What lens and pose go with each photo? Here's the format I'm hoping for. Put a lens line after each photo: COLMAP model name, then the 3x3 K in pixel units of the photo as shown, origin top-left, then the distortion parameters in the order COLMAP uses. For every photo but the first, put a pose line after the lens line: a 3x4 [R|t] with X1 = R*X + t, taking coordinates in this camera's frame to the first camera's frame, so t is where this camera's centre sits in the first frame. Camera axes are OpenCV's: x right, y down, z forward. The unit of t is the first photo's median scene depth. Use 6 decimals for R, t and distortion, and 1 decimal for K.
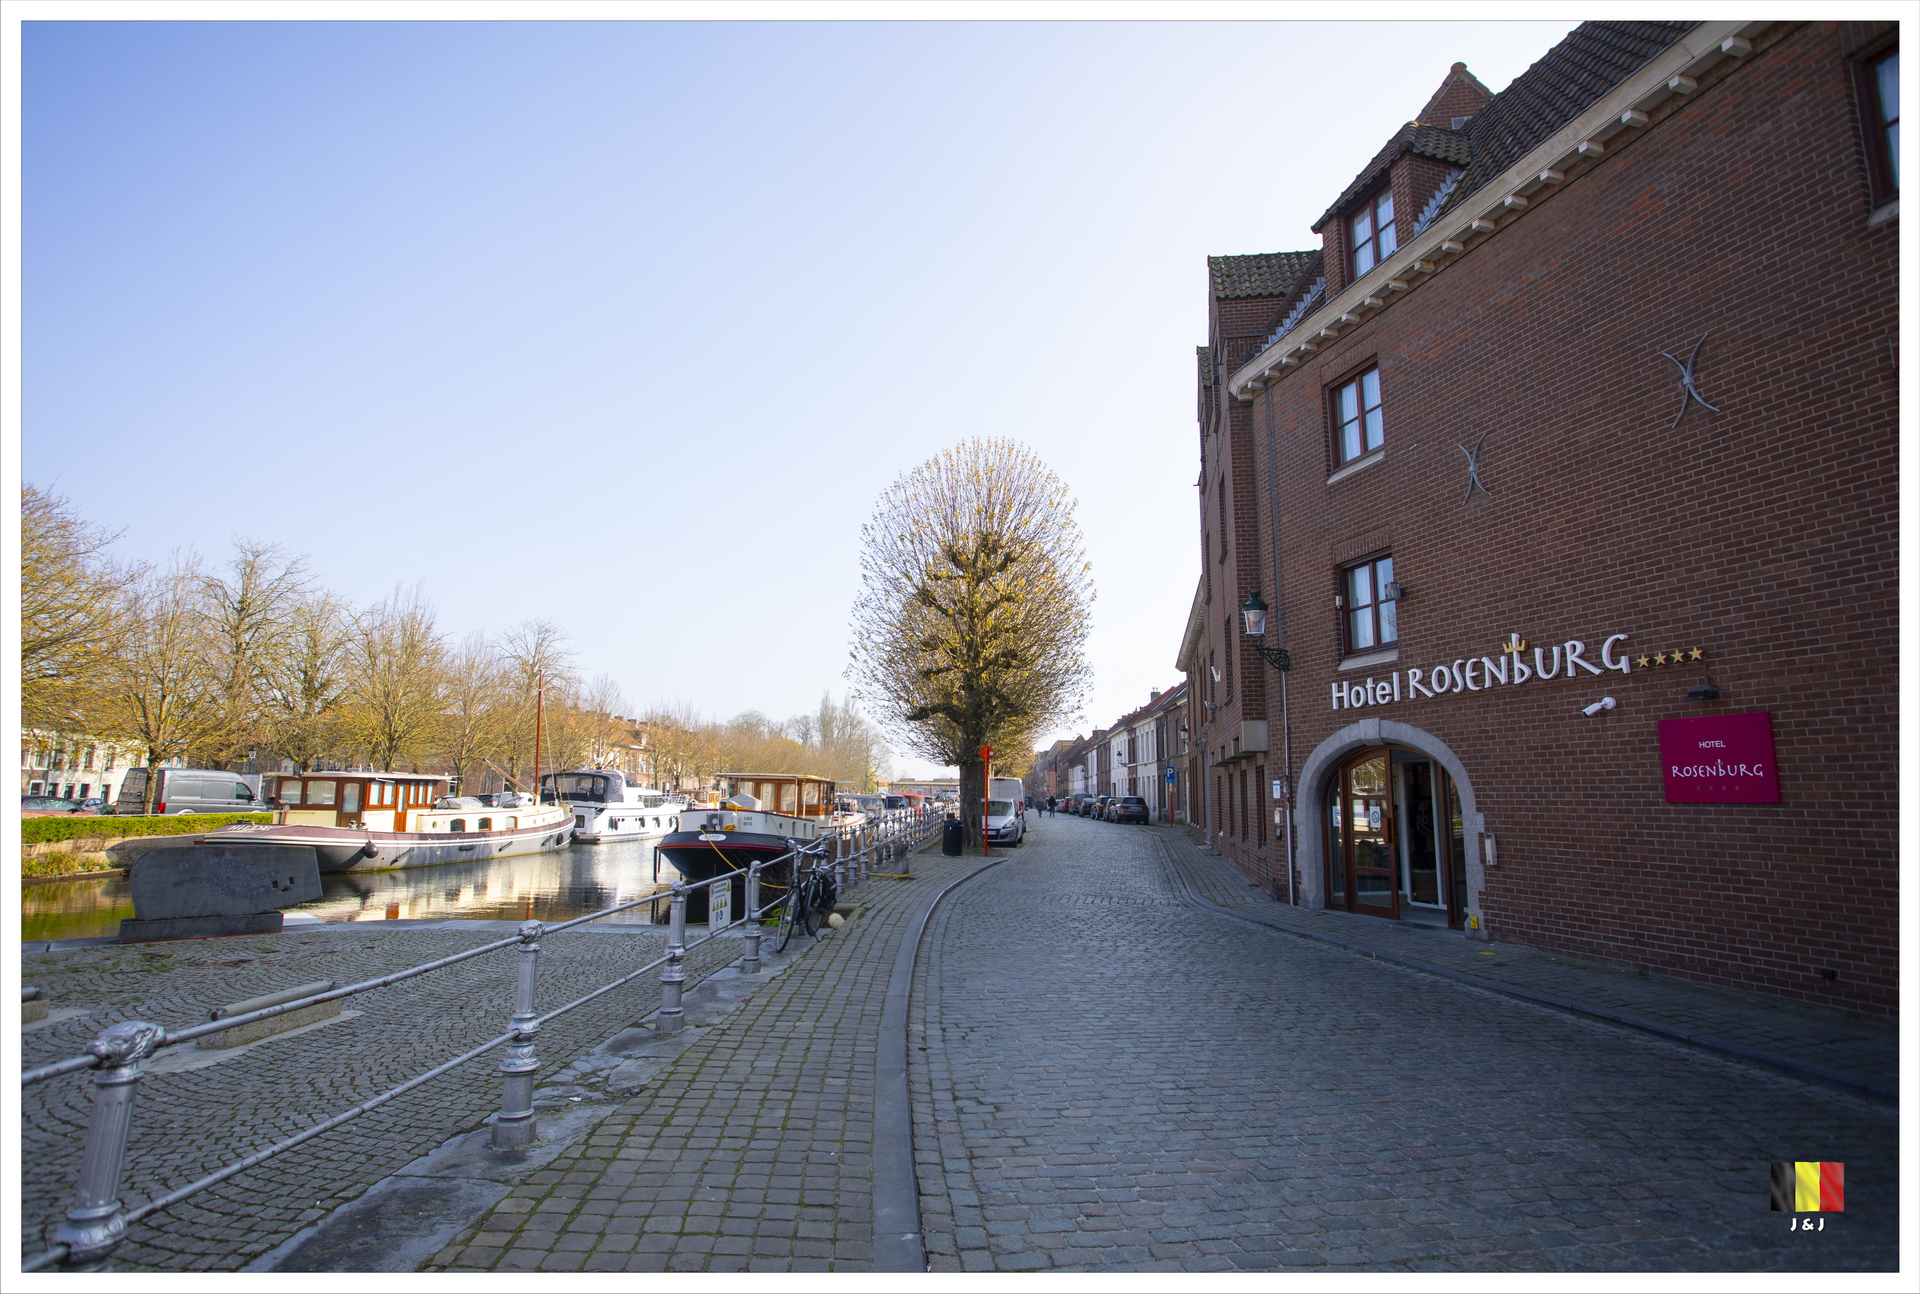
lens RADIAL K [[961.8, 0, 960.0], [0, 961.8, 647.0], [0, 0, 1]] dist [-0.070611, 0.039402]
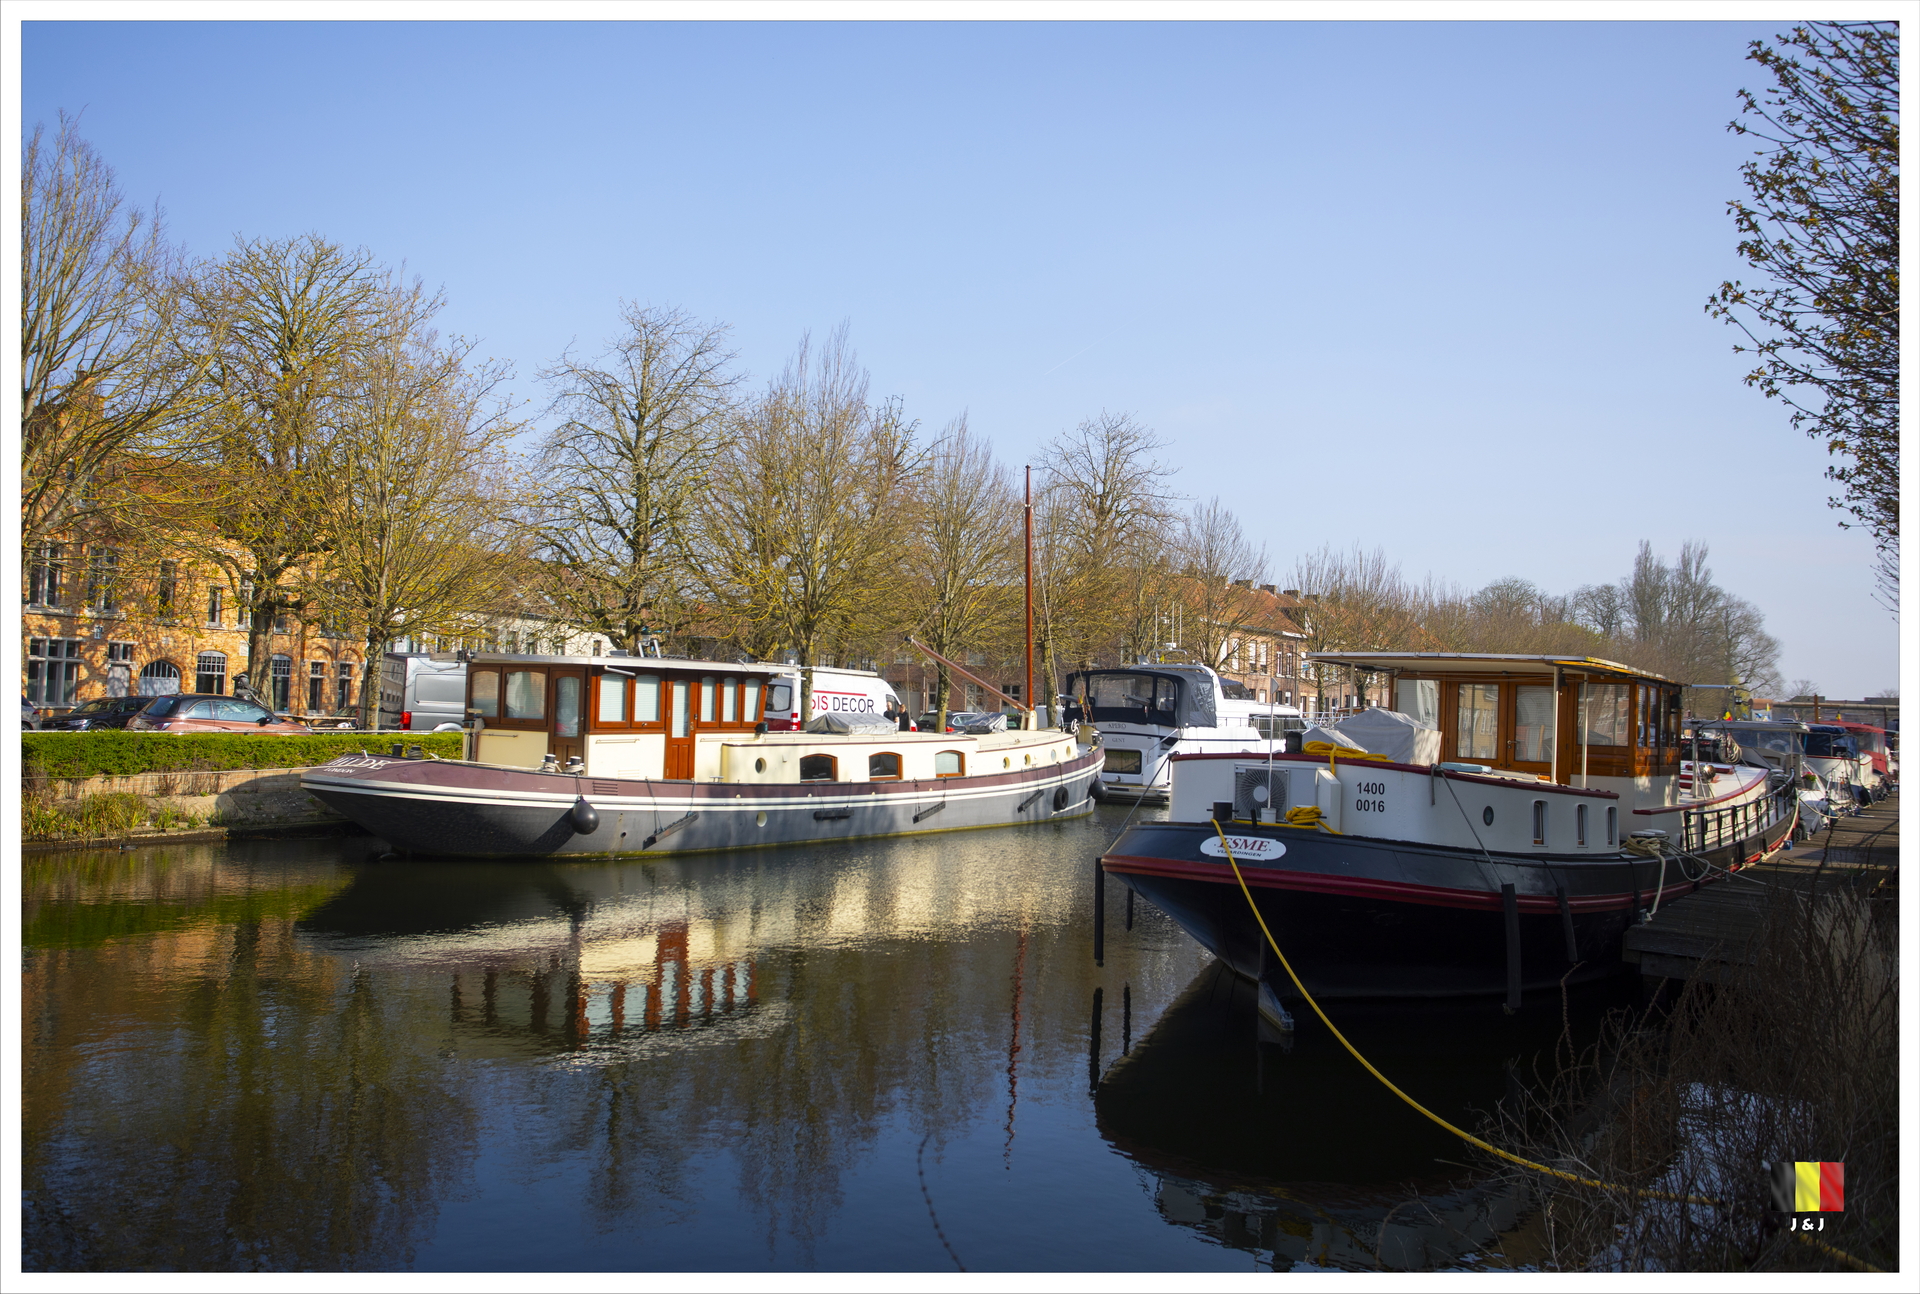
lens RADIAL K [[1449.1, 0, 960.0], [0, 1449.1, 647.0], [0, 0, 1]] dist [-0.001669, 0.002264]
pose [[0.836069, -0.003580, -0.548613, -0.062511], [0.060880, 0.994408, 0.086291, 0.068644], [0.545236, -0.105545, 0.831611, 0.433819]]
